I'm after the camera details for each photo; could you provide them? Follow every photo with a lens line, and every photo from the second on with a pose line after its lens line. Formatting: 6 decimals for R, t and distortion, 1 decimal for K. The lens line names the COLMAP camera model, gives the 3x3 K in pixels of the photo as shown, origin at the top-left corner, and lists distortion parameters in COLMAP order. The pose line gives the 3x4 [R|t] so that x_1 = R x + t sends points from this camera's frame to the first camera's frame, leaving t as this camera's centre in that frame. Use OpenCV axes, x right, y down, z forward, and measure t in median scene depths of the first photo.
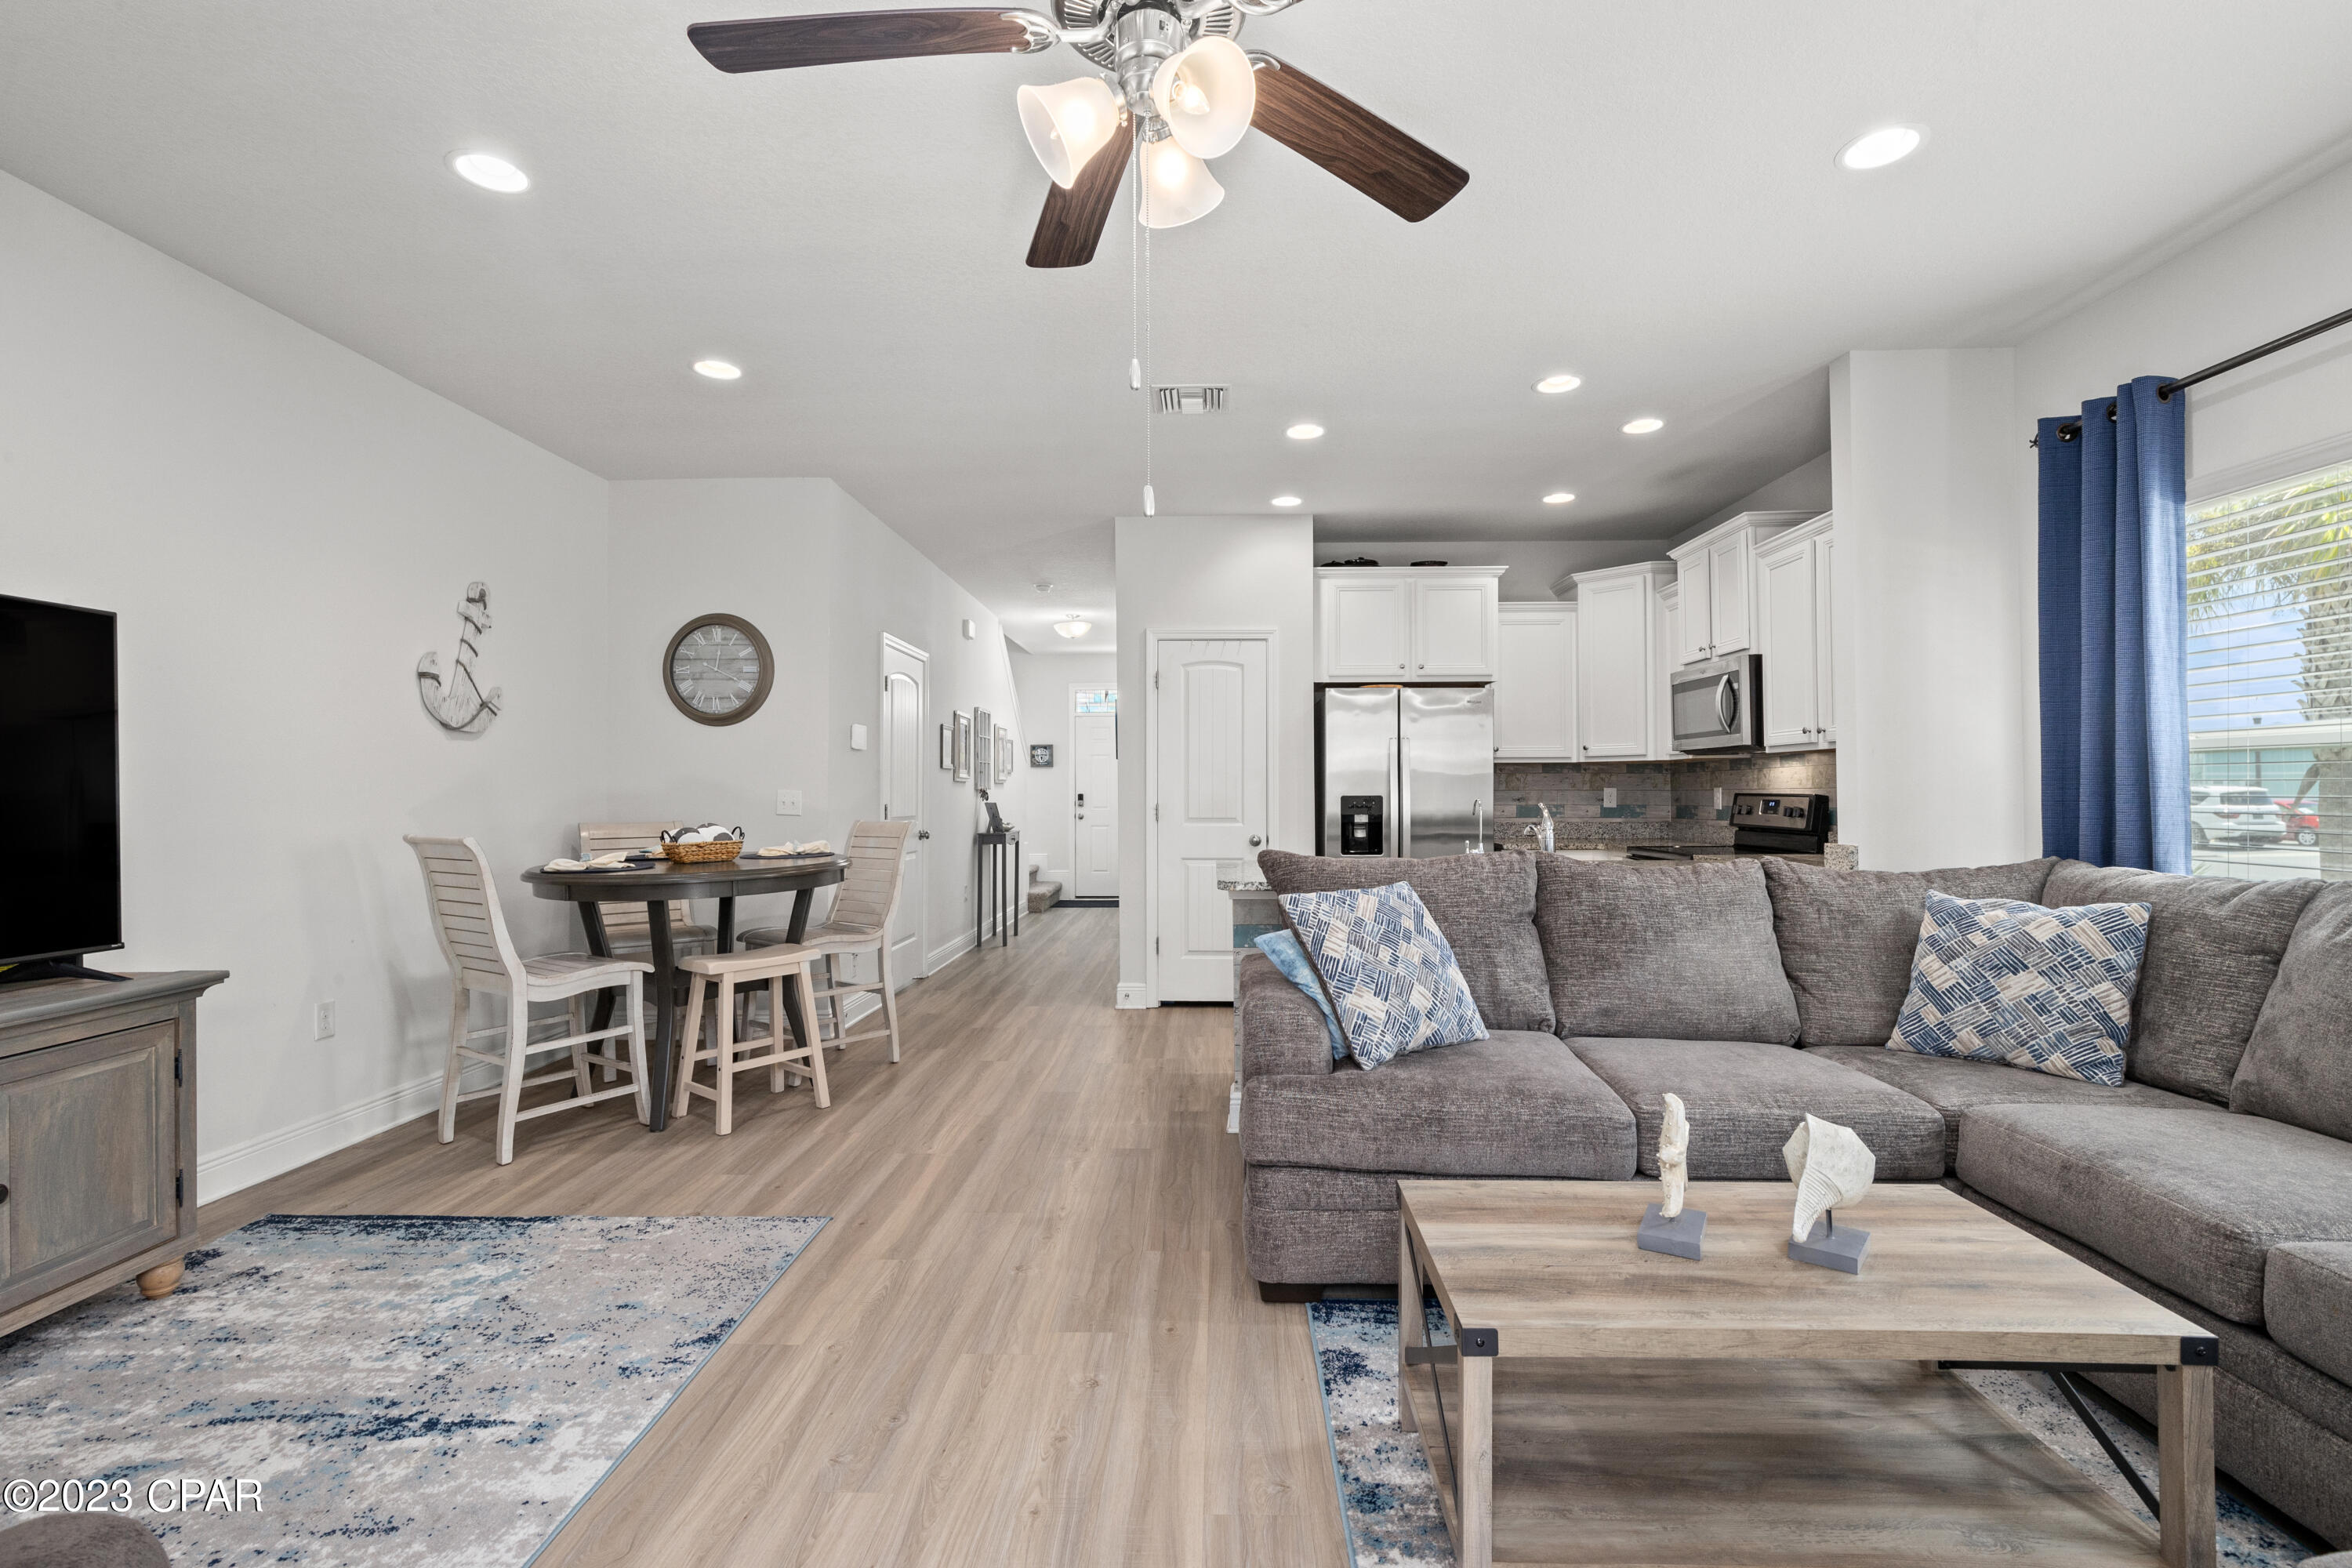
lens RADIAL K [[1064.3, 0, 1185.3], [0, 1064.3, 786.1], [0, 0, 1]] dist [-0.008573, 0.004843]
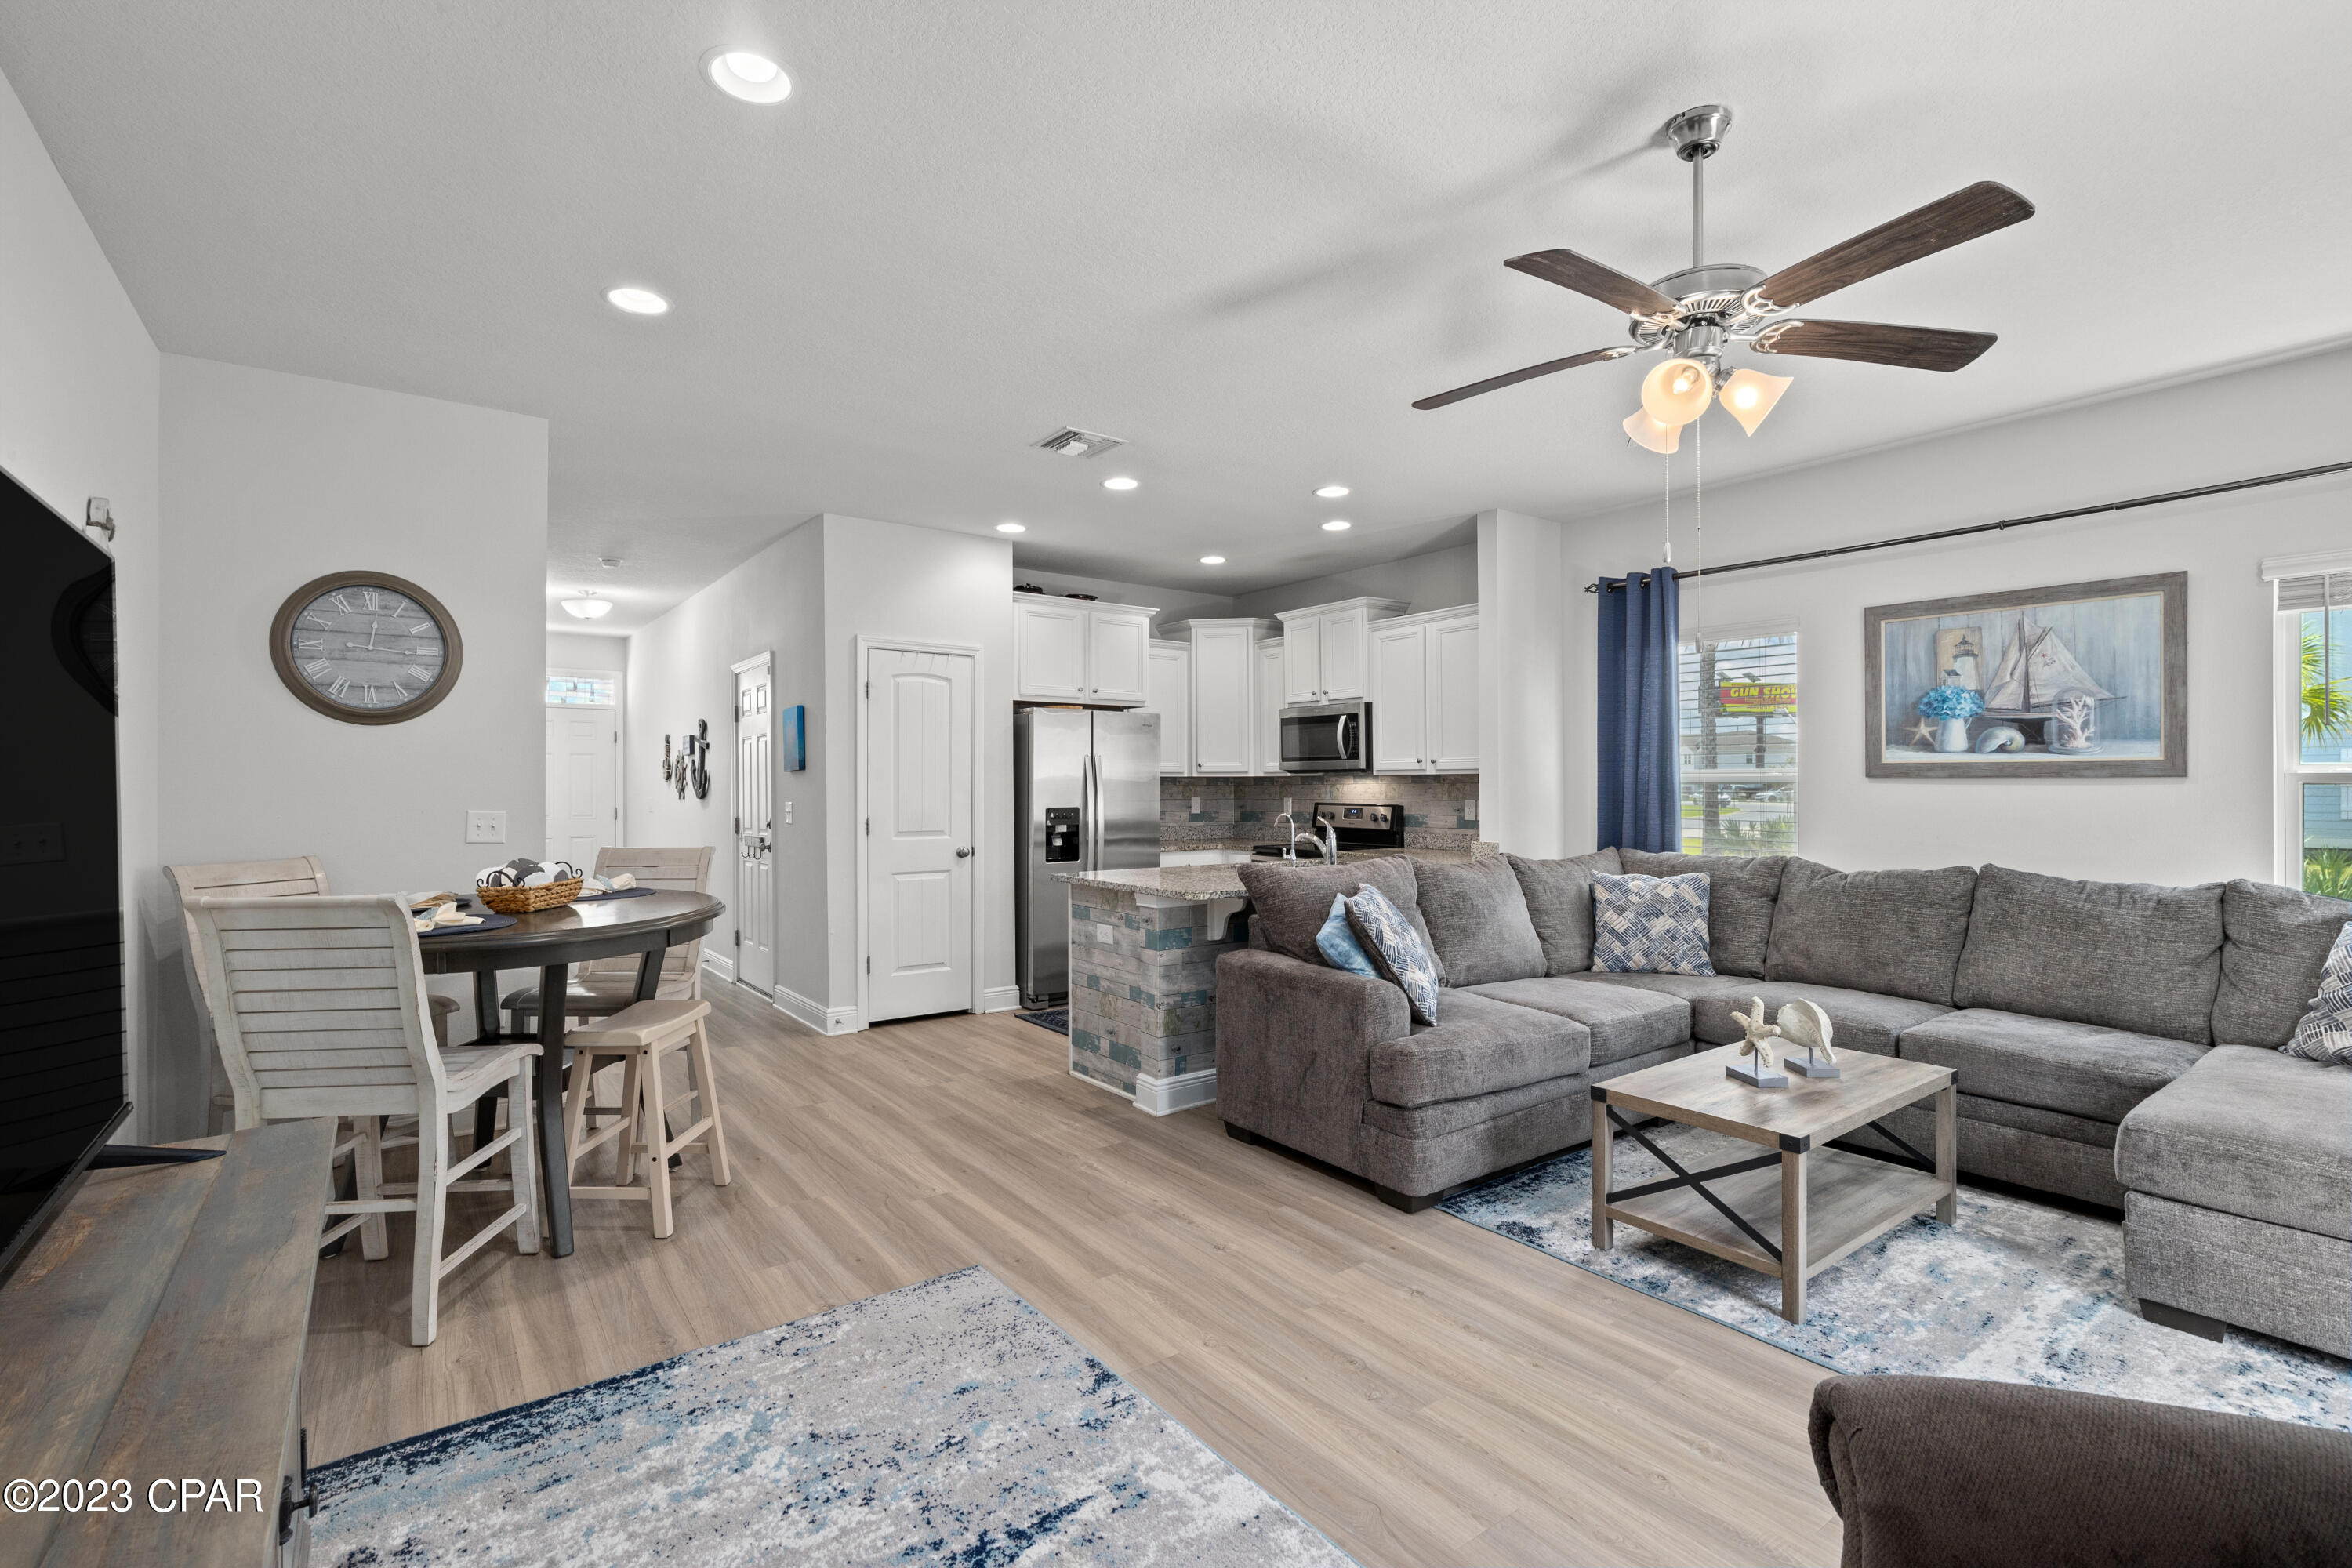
lens RADIAL K [[1062.1, 0, 1186.4], [0, 1062.1, 784.6], [0, 0, 1]] dist [-0.002663, -0.000094]
pose [[0.784464, 0.001981, 0.620171, -0.712547], [-0.003961, 0.999991, 0.001816, -0.029594], [-0.620161, -0.003881, 0.784465, 0.118085]]
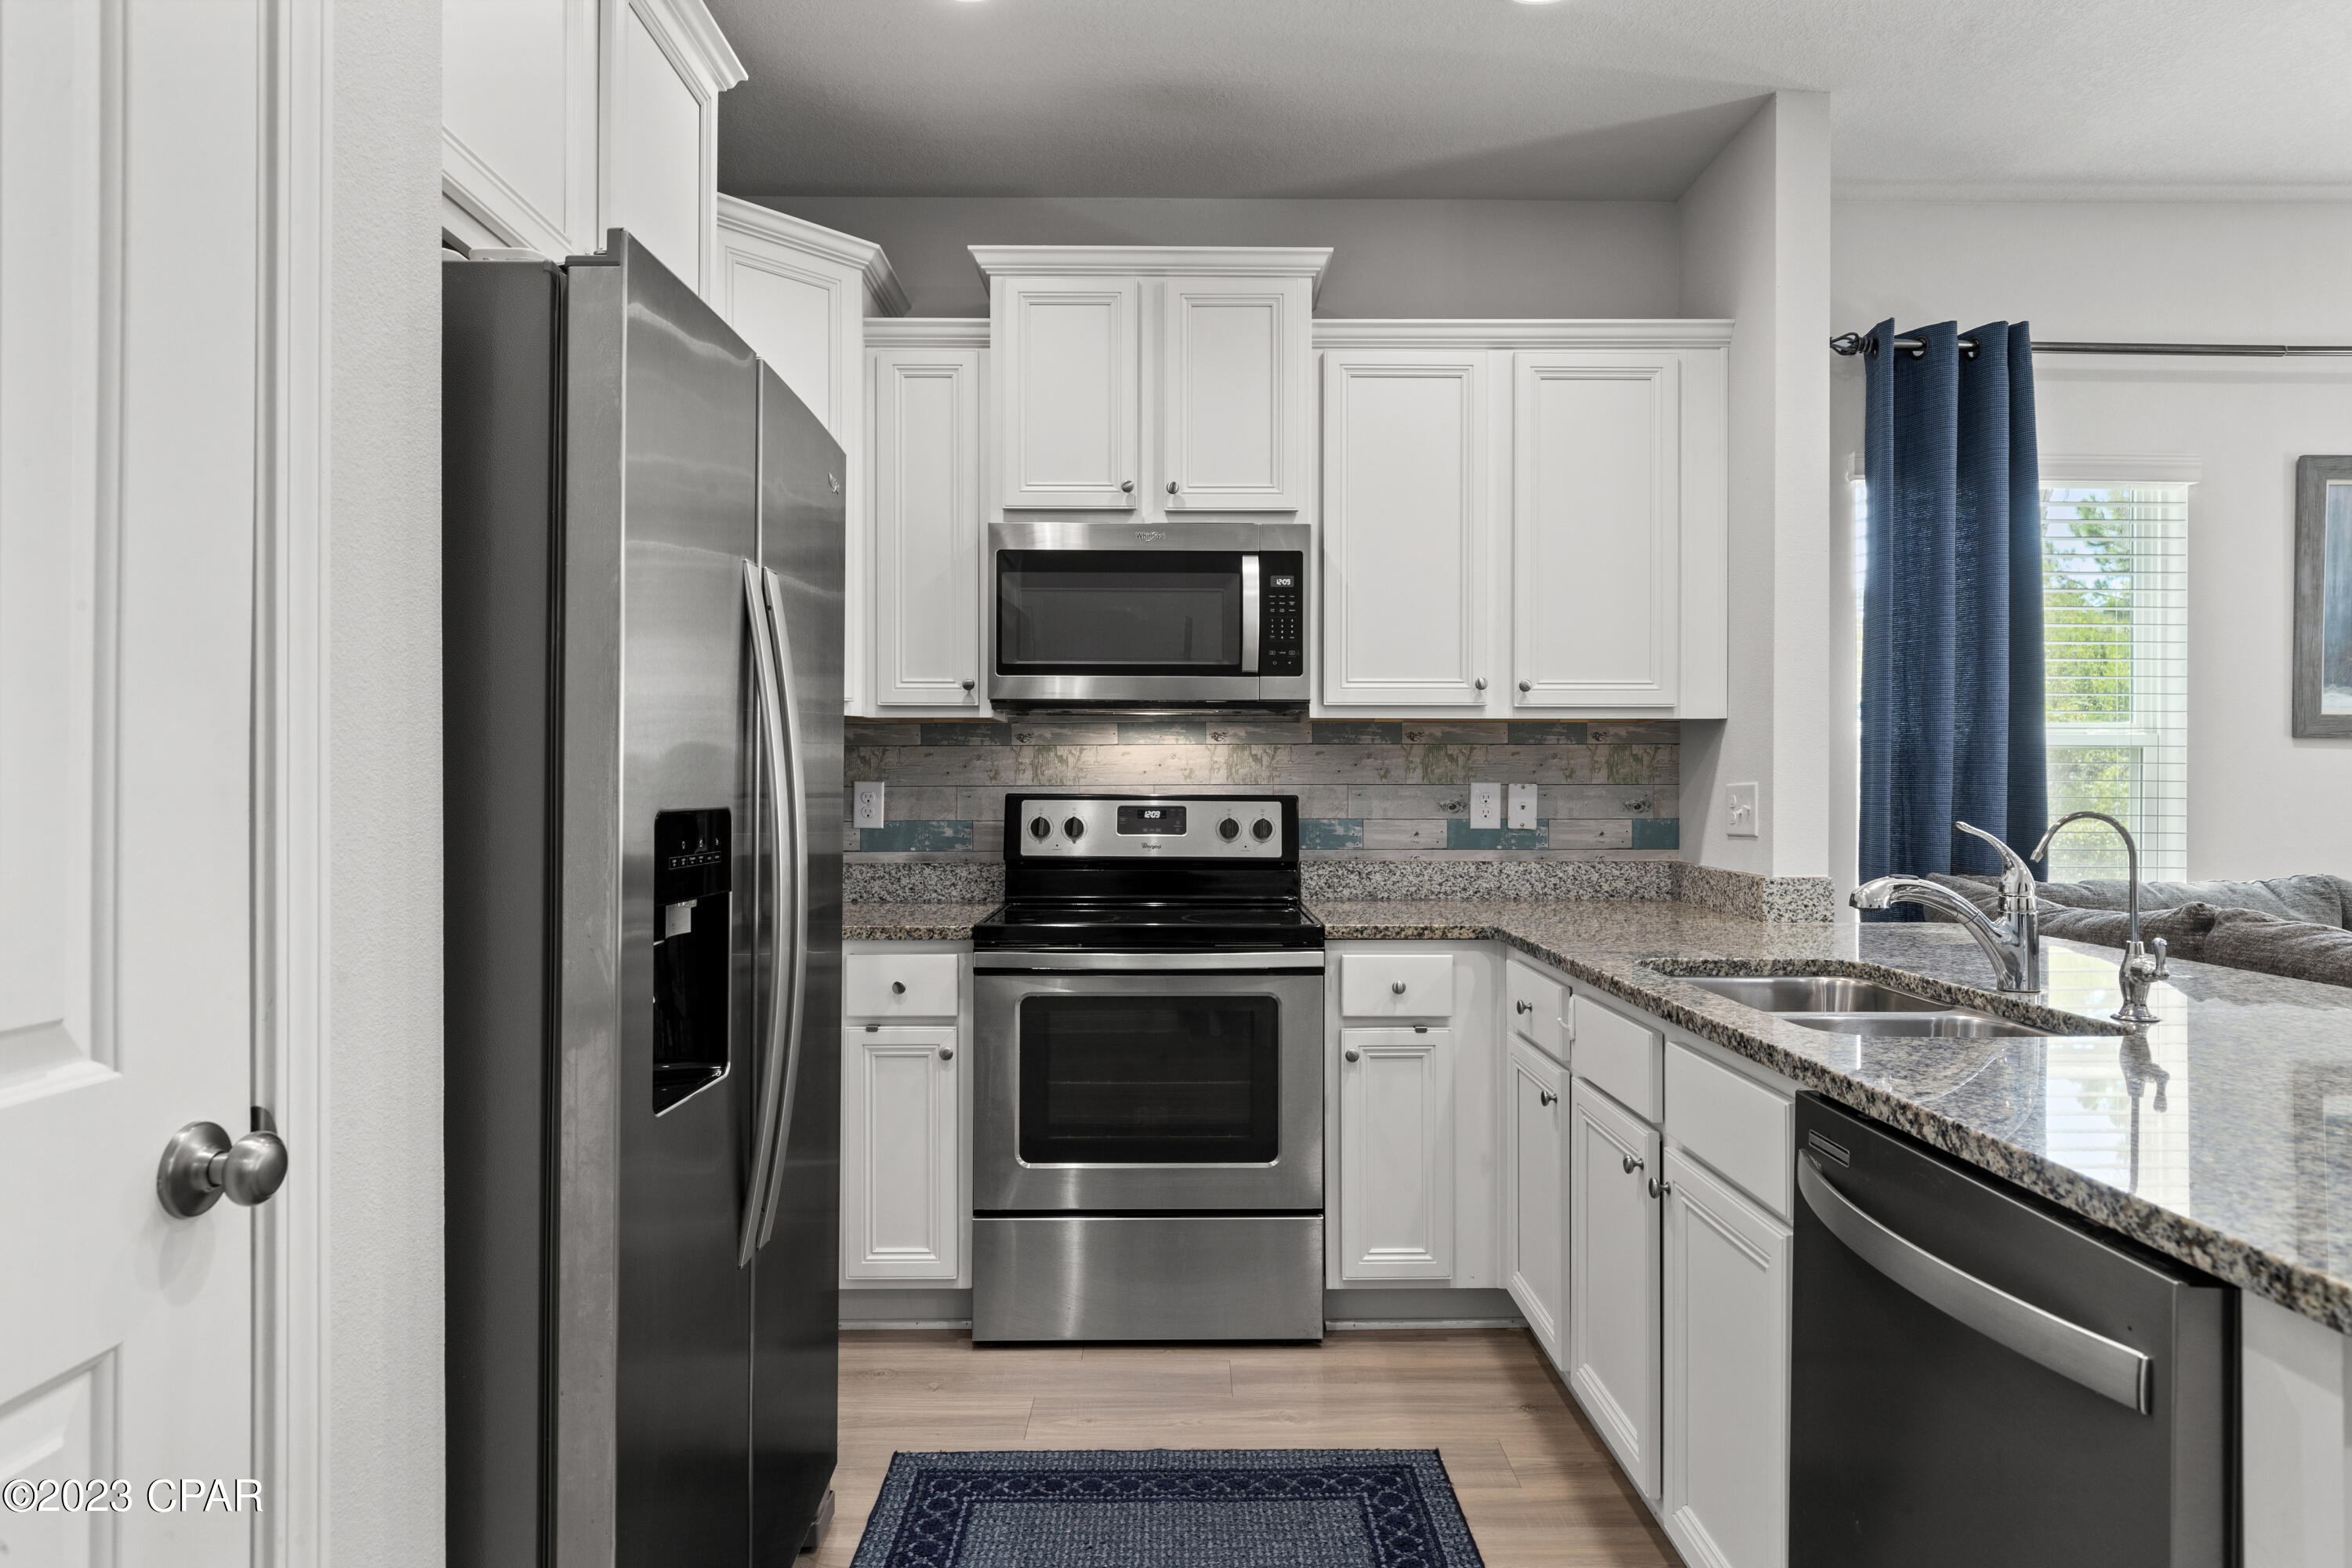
lens RADIAL K [[1355.8, 0, 1176.0], [0, 1355.8, 784.0], [0, 0, 1]] dist [-0.001079, 0.001210]
pose [[-0.032687, 0.004582, 0.999455, -0.184229], [-0.006617, 0.999967, -0.004800, 0.007687], [-0.999444, -0.006770, -0.032655, 1.588946]]
